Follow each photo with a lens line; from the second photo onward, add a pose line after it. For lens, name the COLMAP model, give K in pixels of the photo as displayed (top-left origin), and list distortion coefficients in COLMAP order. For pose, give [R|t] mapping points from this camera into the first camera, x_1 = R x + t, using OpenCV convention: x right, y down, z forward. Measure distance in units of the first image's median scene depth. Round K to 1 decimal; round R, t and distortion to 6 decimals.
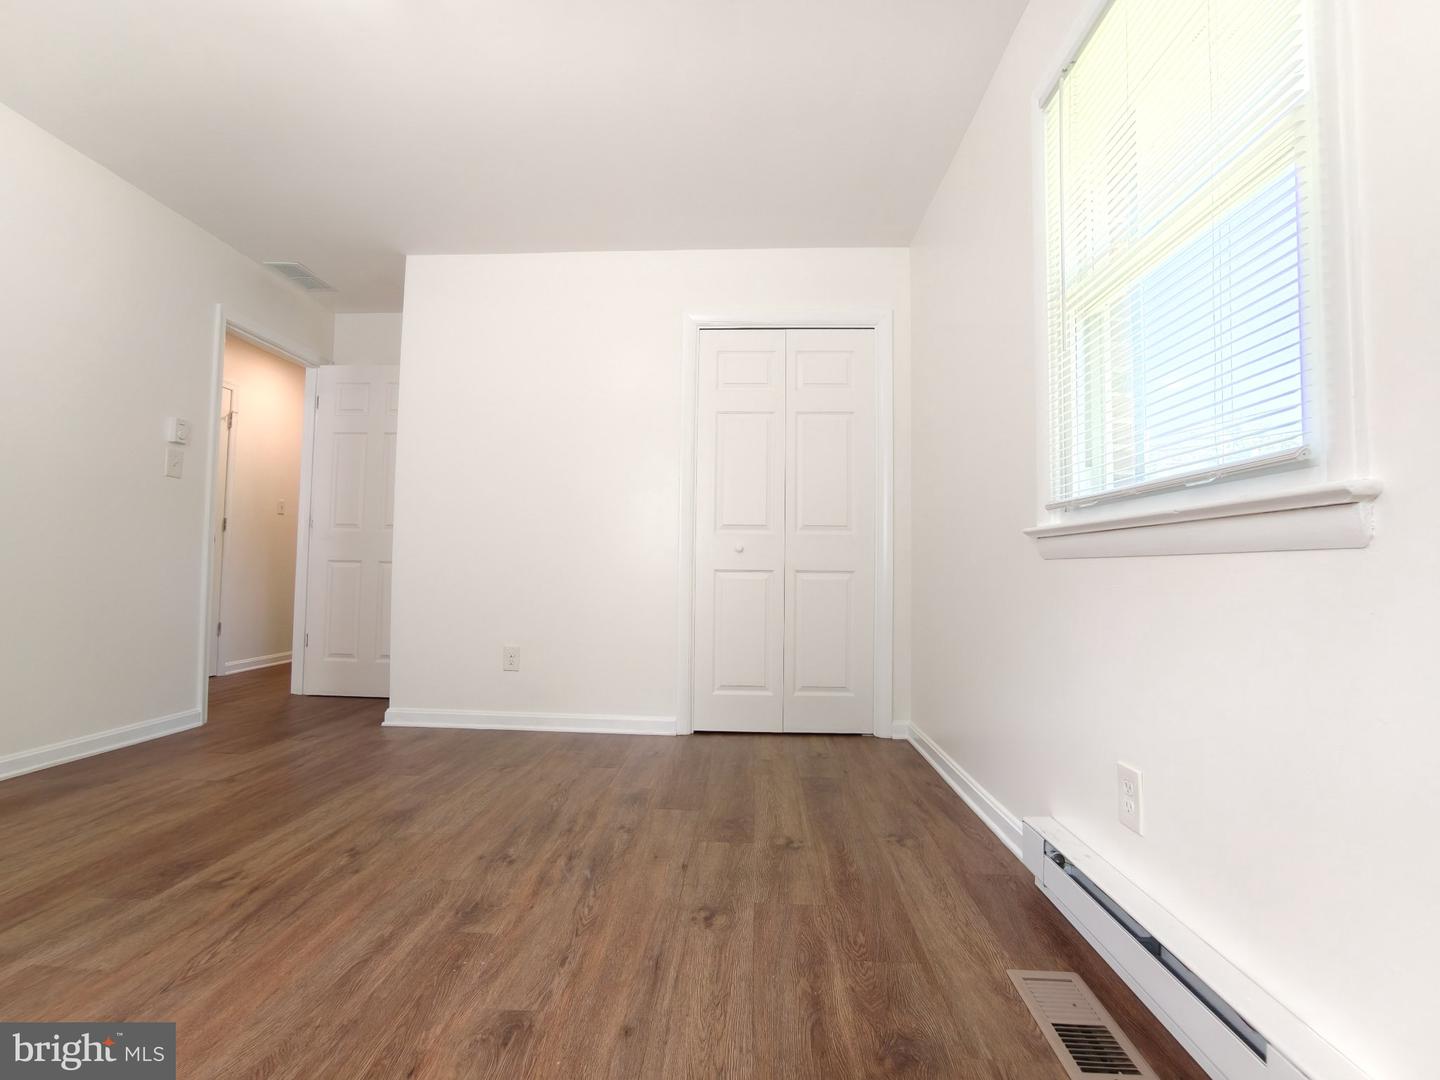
lens RADIAL K [[652.7, 0, 717.4], [0, 652.7, 538.9], [0, 0, 1]] dist [-0.026738, 0.009338]
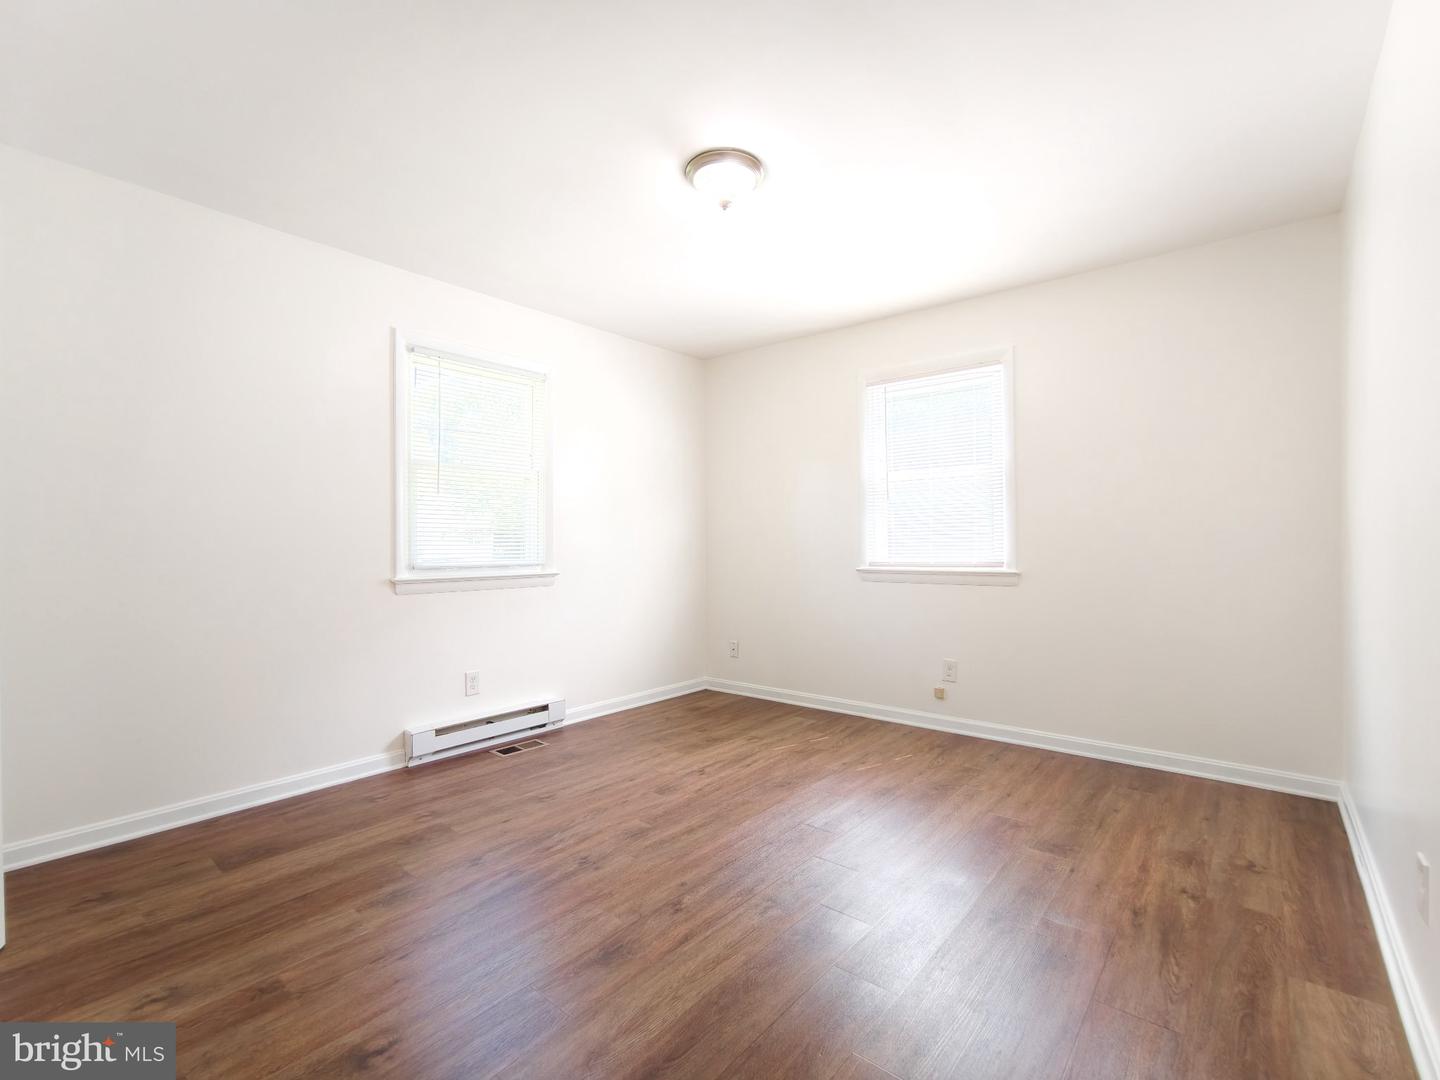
lens RADIAL K [[652.7, 0, 721.9], [0, 652.7, 543.1], [0, 0, 1]] dist [-0.026738, 0.009338]
pose [[-0.801960, -0.016900, 0.597138, -1.350997], [-0.041472, 0.998763, -0.027431, -0.103423], [-0.595936, -0.046763, -0.801669, 1.982346]]
